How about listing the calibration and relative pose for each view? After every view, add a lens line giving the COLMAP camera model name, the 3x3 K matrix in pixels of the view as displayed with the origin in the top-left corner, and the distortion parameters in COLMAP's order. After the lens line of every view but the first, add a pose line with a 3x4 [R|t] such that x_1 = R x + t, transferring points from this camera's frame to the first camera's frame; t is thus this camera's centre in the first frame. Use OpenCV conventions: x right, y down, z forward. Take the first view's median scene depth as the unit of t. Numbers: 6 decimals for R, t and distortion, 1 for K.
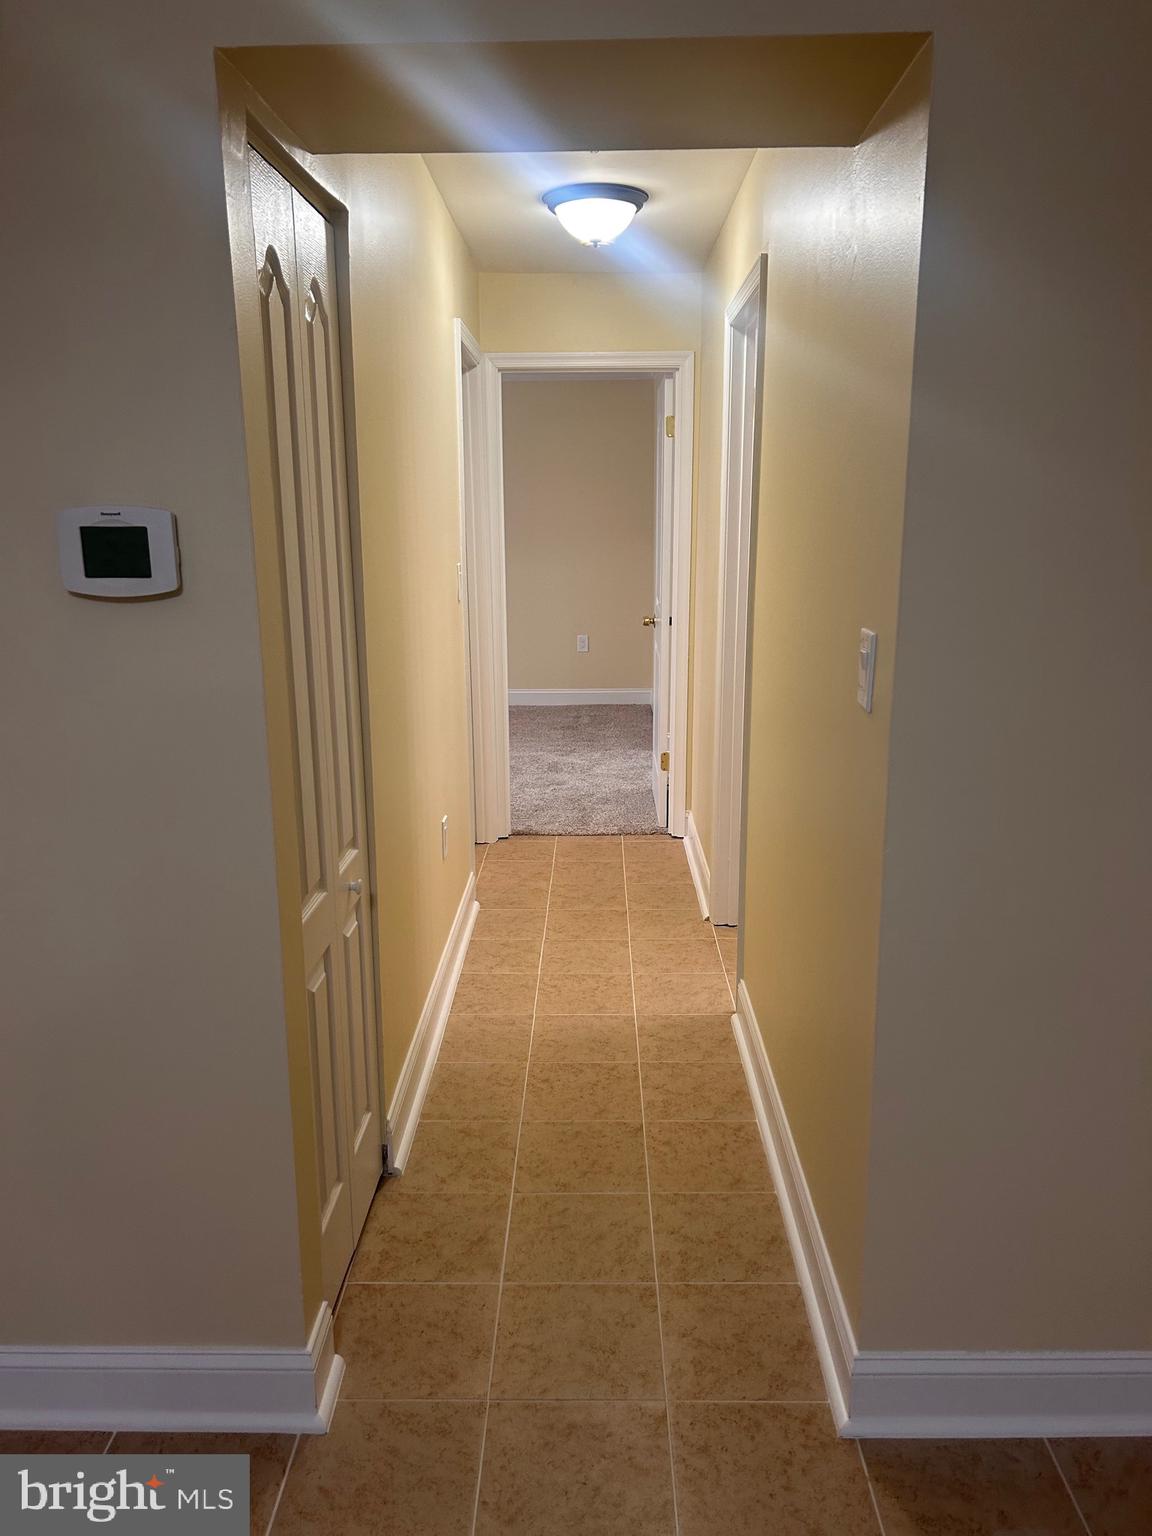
lens RADIAL K [[1150.9, 0, 576.0], [0, 1150.9, 768.0], [0, 0, 1]] dist [0.079146, -0.060072]
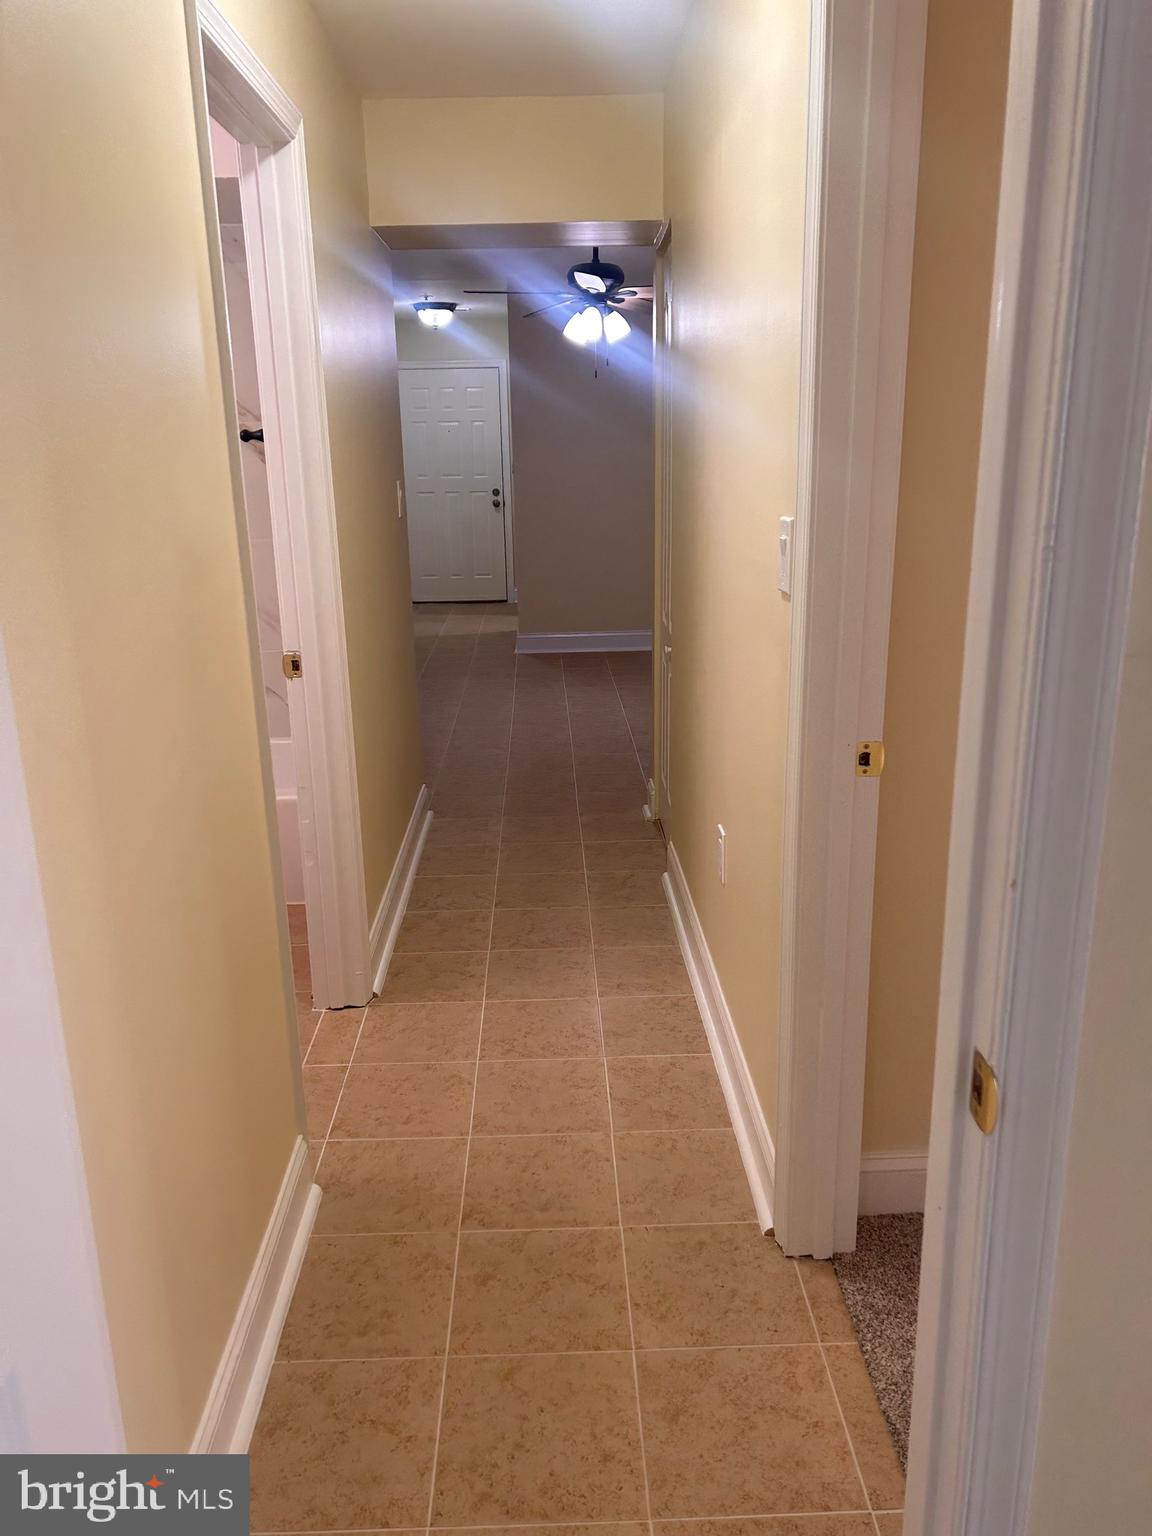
lens RADIAL K [[1150.9, 0, 576.0], [0, 1150.9, 768.0], [0, 0, 1]] dist [0.079146, -0.060072]
pose [[-0.998439, 0.042430, -0.036331, 0.005159], [0.019876, 0.877697, 0.478803, -0.349228], [0.052203, 0.477333, -0.877170, 1.620198]]
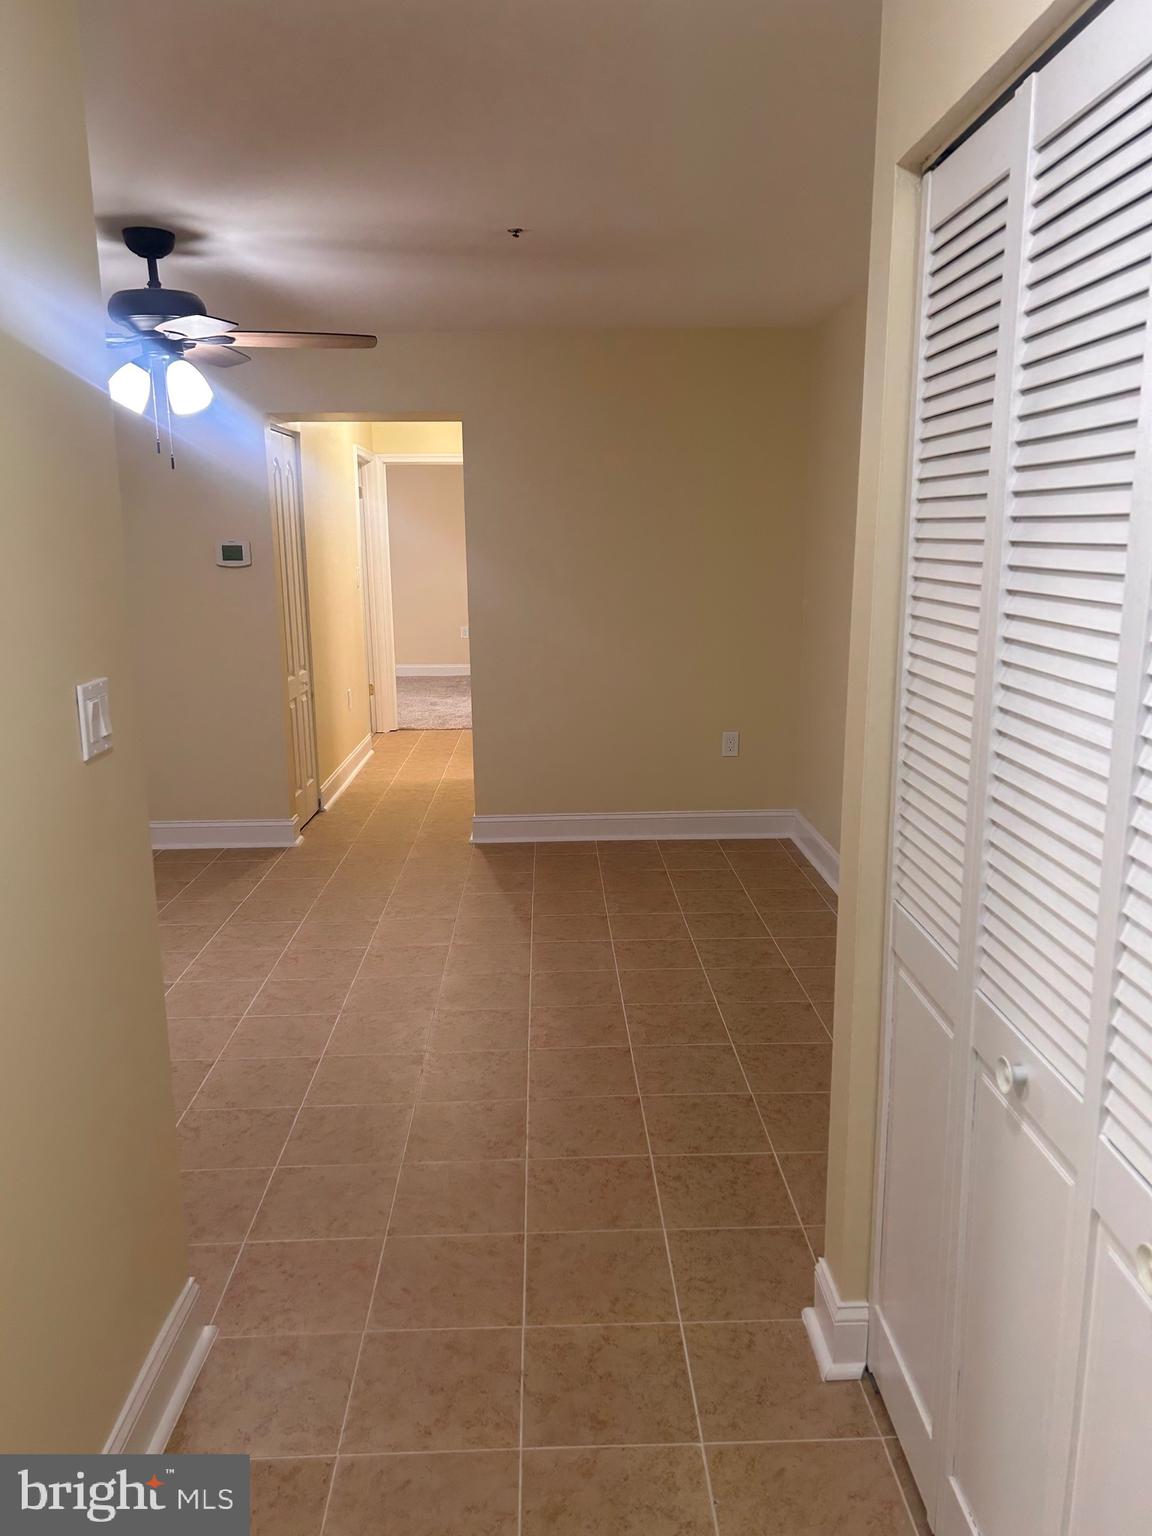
lens RADIAL K [[1150.9, 0, 576.0], [0, 1150.9, 768.0], [0, 0, 1]] dist [0.079146, -0.060072]
pose [[0.999011, -0.008630, 0.043619, 0.197660], [0.009544, 0.999739, -0.020771, 0.229738], [-0.043429, 0.021167, 0.998832, -1.060027]]
